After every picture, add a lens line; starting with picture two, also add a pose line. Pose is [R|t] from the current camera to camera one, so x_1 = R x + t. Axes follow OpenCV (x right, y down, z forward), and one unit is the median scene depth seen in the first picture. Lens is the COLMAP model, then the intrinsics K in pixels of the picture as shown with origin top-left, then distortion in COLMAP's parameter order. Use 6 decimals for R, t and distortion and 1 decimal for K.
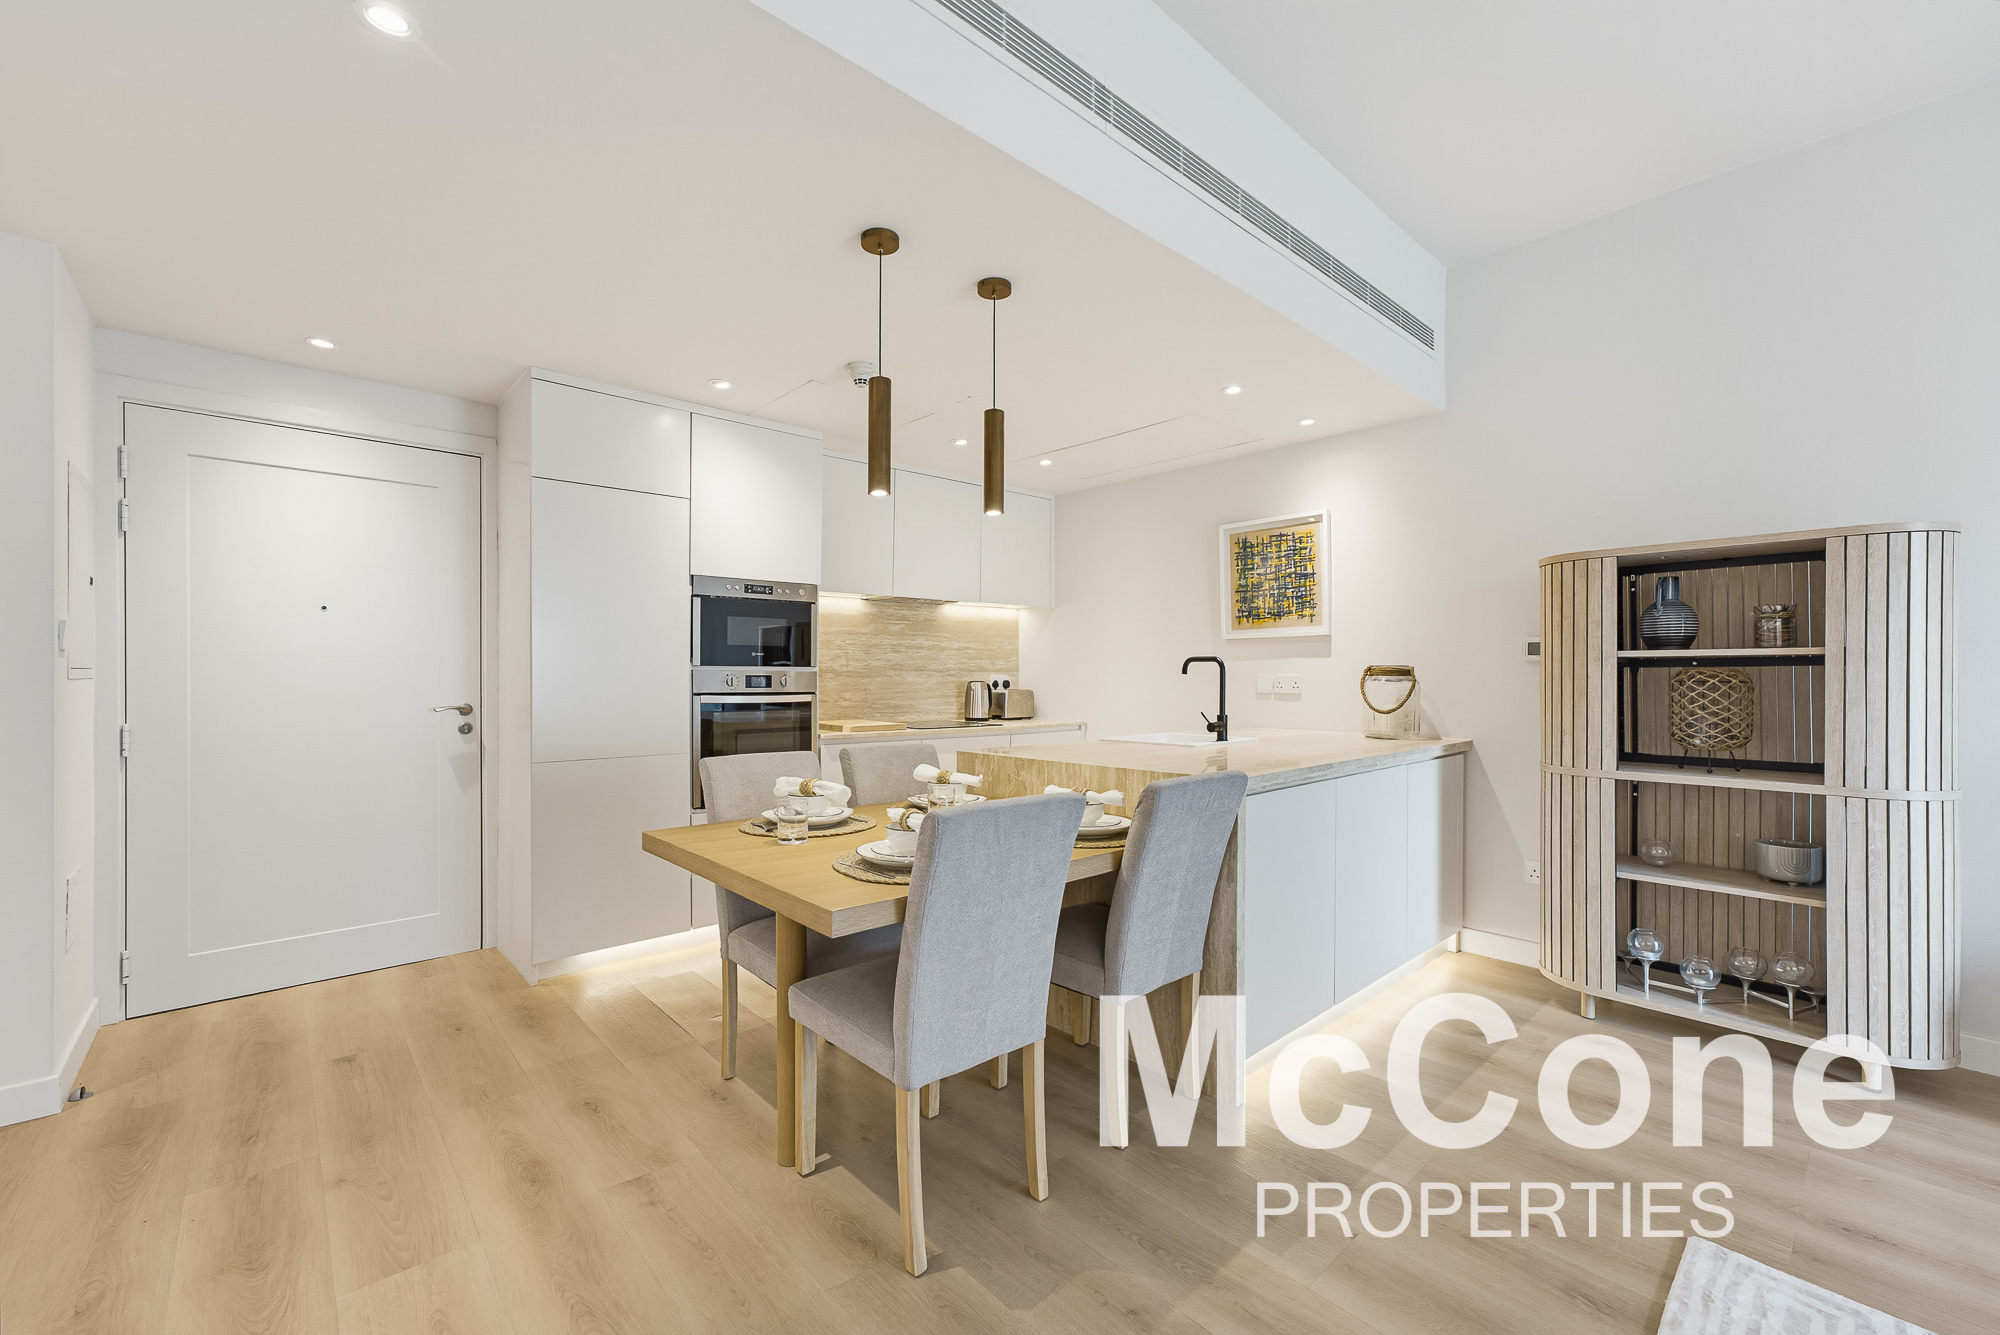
lens RADIAL K [[823.4, 0, 1009.3], [0, 823.4, 680.0], [0, 0, 1]] dist [0.001077, -0.000475]
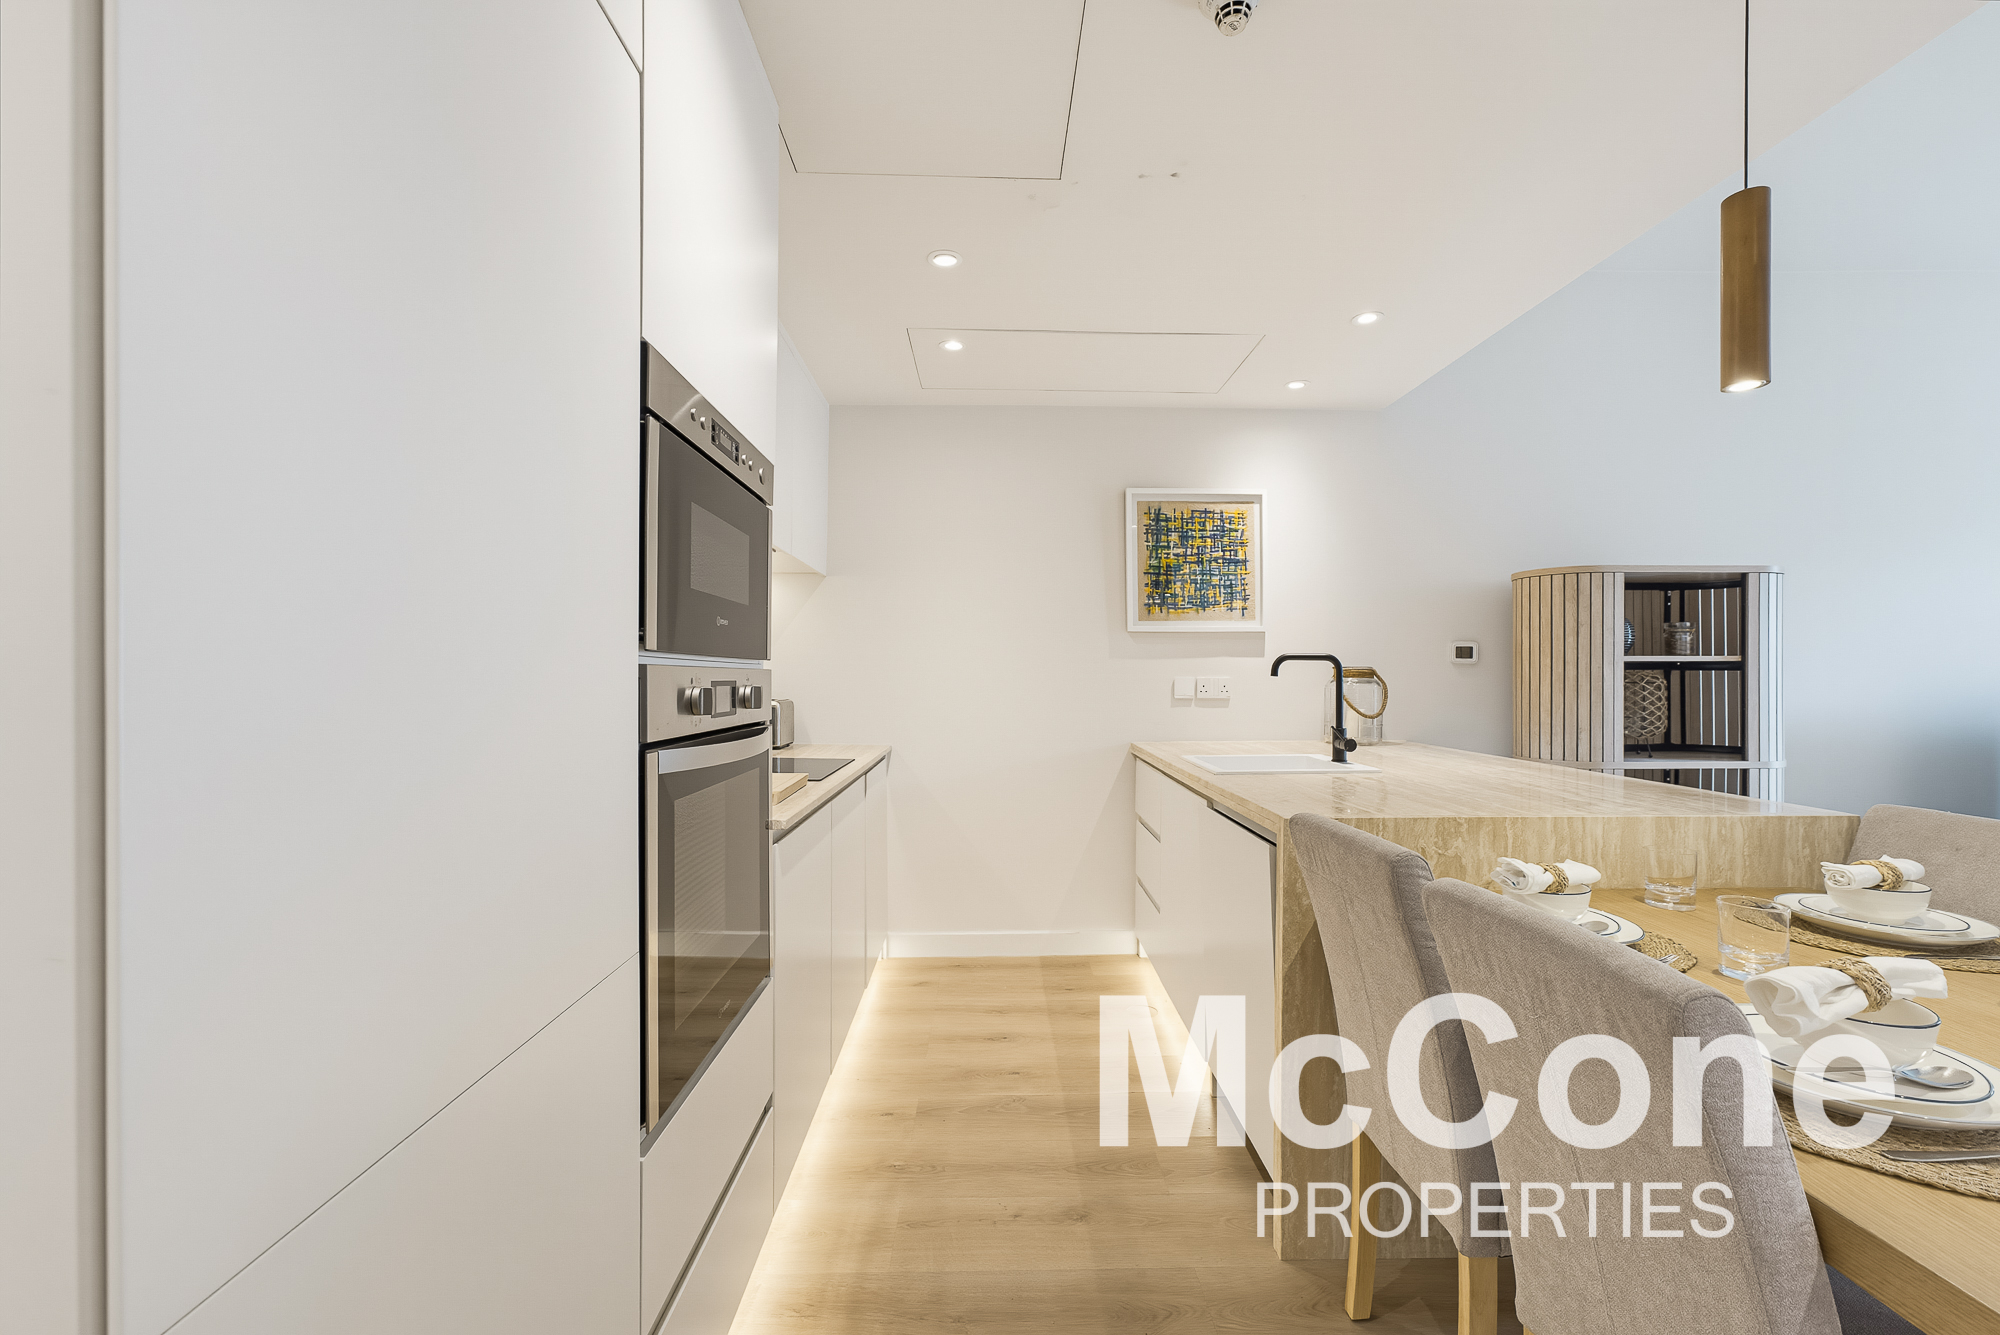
lens RADIAL K [[823.4, 0, 1016.9], [0, 823.4, 695.4], [0, 0, 1]] dist [0.001077, -0.000475]
pose [[0.648083, -0.017488, 0.761369, -0.516667], [0.004236, 0.999804, 0.019359, -0.004919], [-0.761558, -0.009321, 0.648029, 0.696629]]
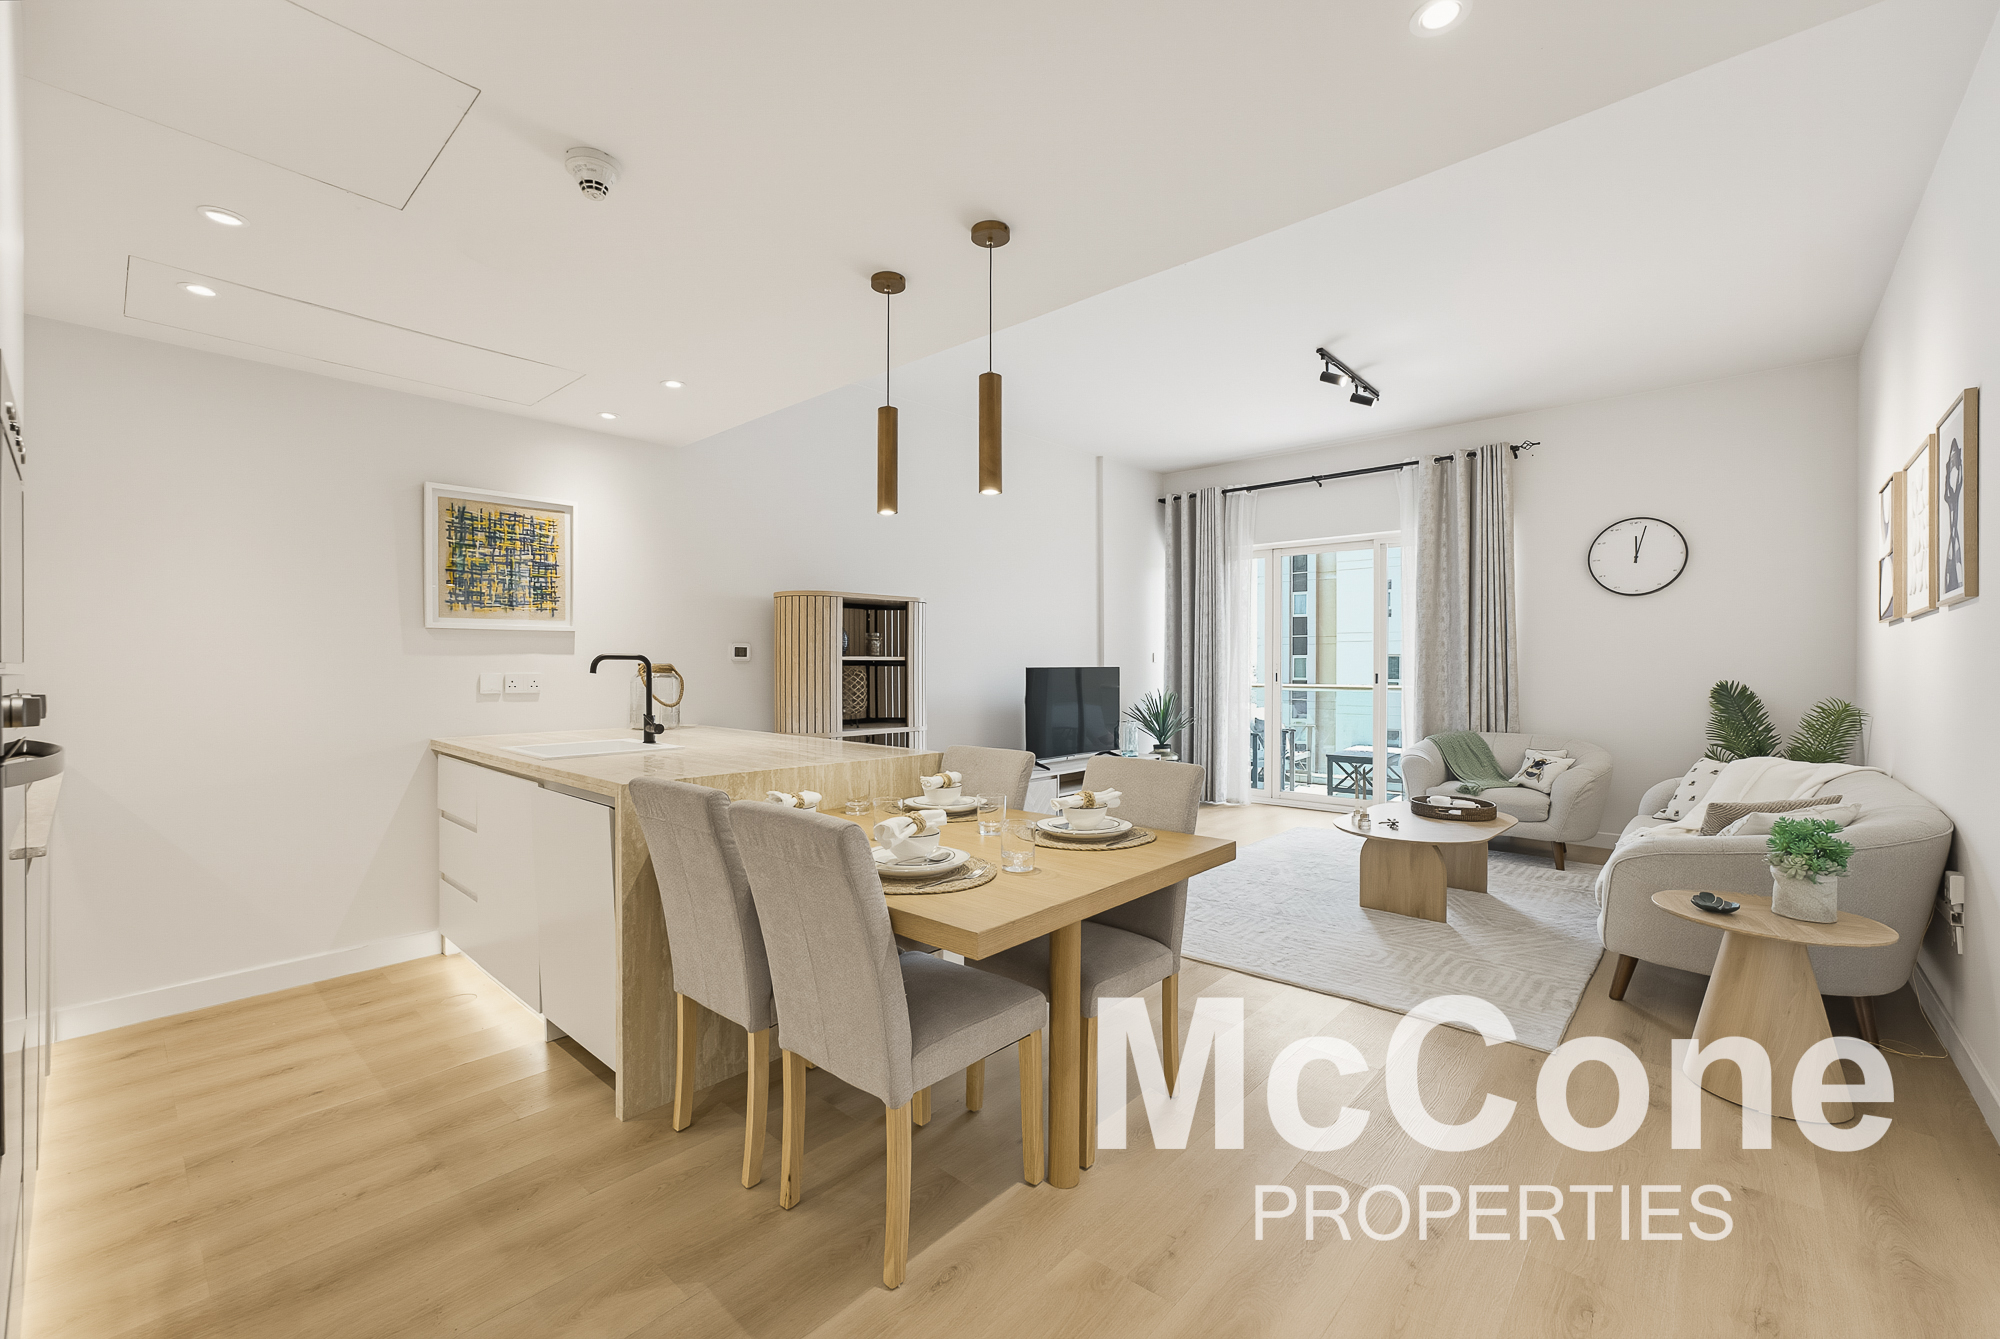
lens RADIAL K [[823.4, 0, 983.3], [0, 823.4, 654.5], [0, 0, 1]] dist [0.001077, -0.000475]
pose [[-0.086168, 0.011714, 0.996212, -0.697899], [0.003726, 0.999928, -0.011435, -0.015707], [-0.996274, 0.002726, -0.086206, 0.667426]]
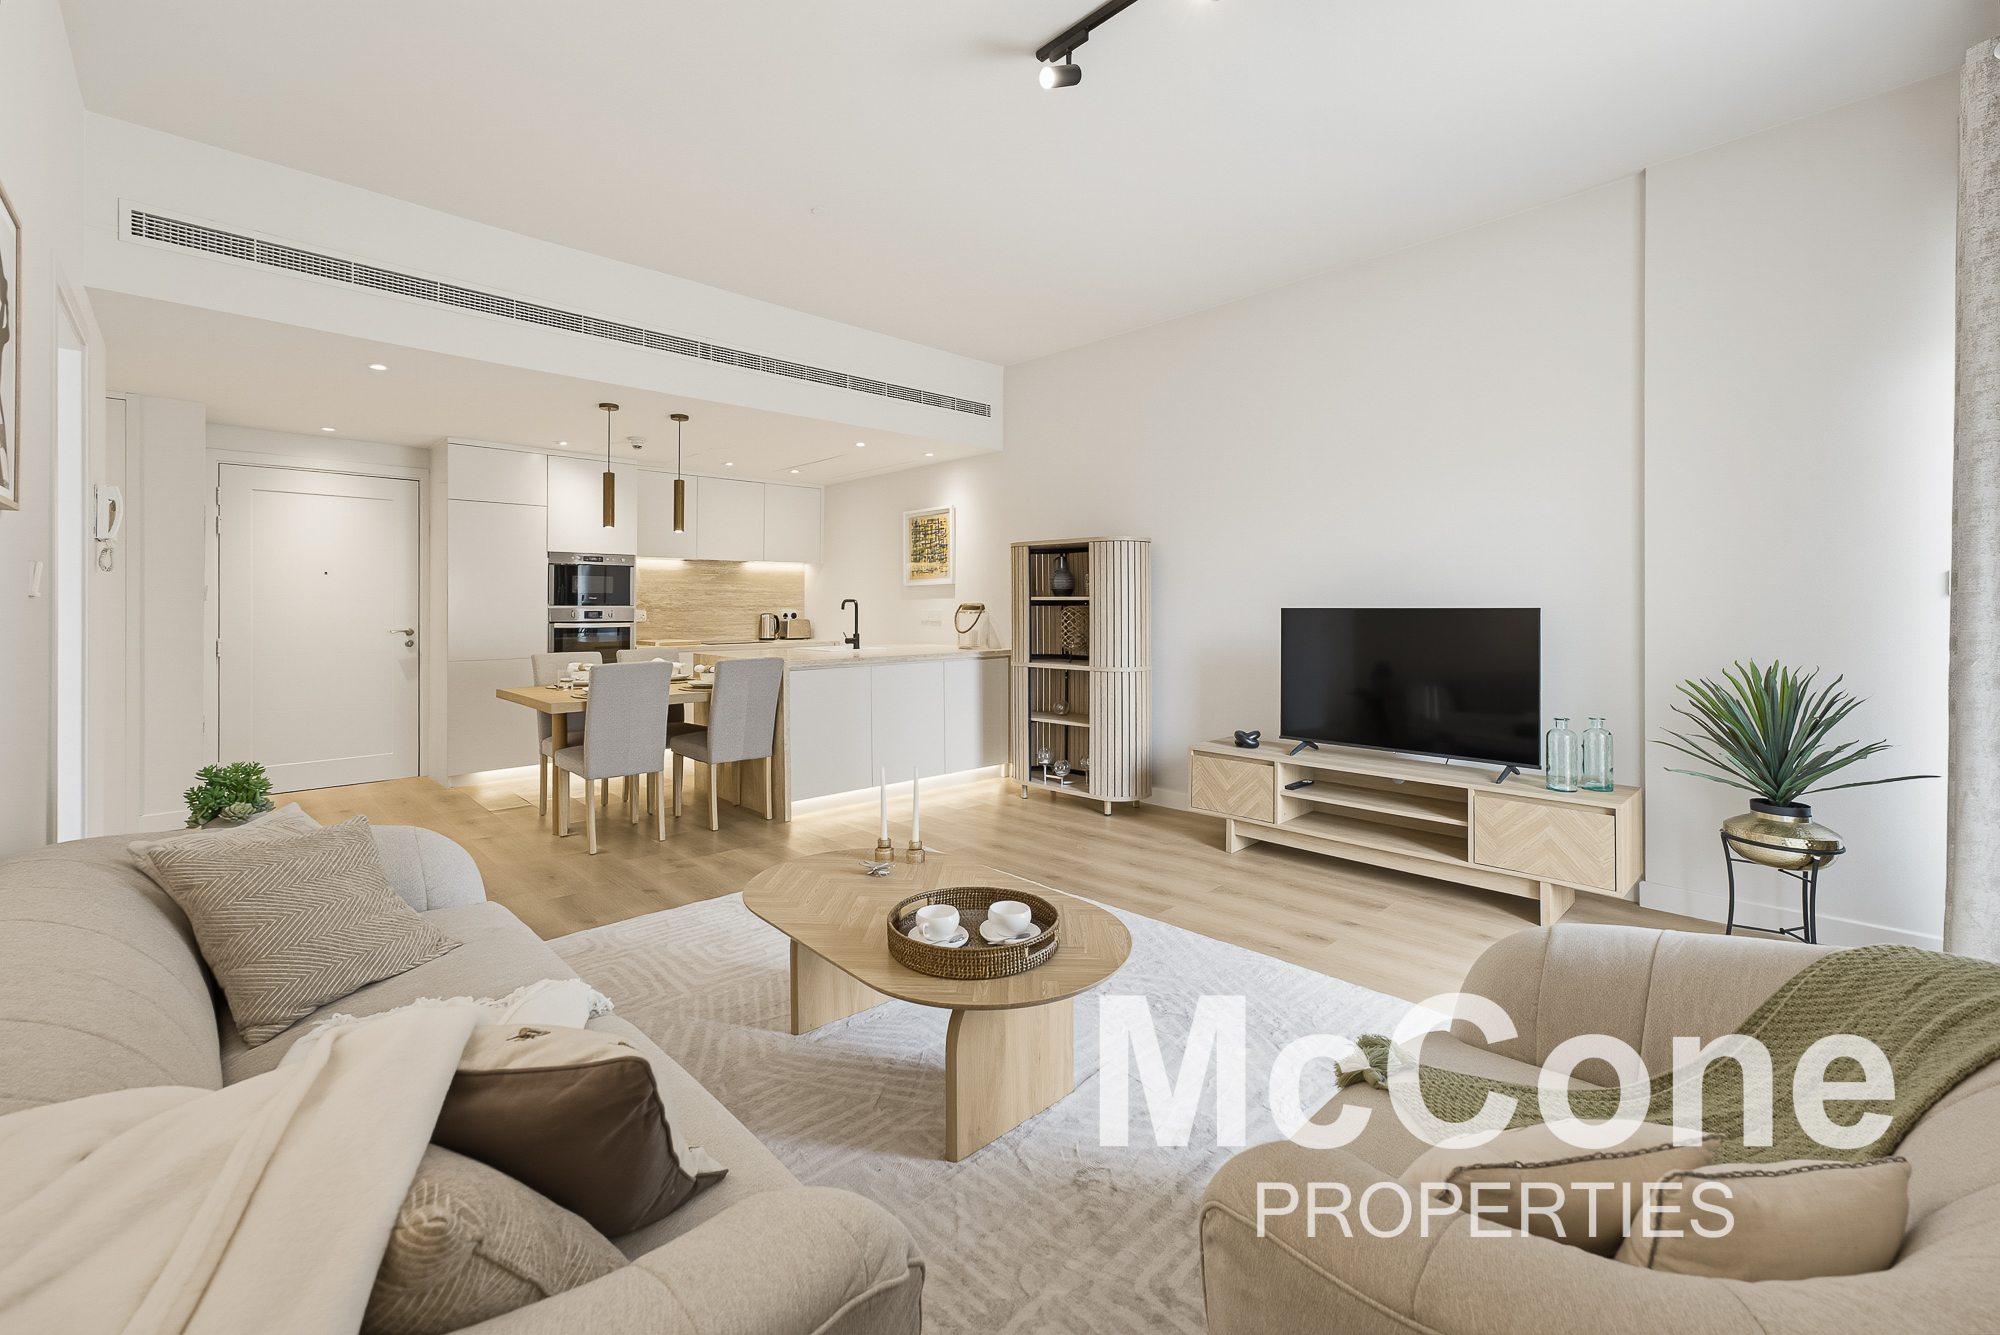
lens RADIAL K [[823.4, 0, 981.9], [0, 823.4, 597.7], [0, 0, 1]] dist [0.001077, -0.000475]
pose [[0.999822, -0.005500, 0.018039, 0.461365], [0.005704, 0.999920, -0.011314, -0.011494], [-0.017975, 0.011415, 0.999773, -0.679563]]
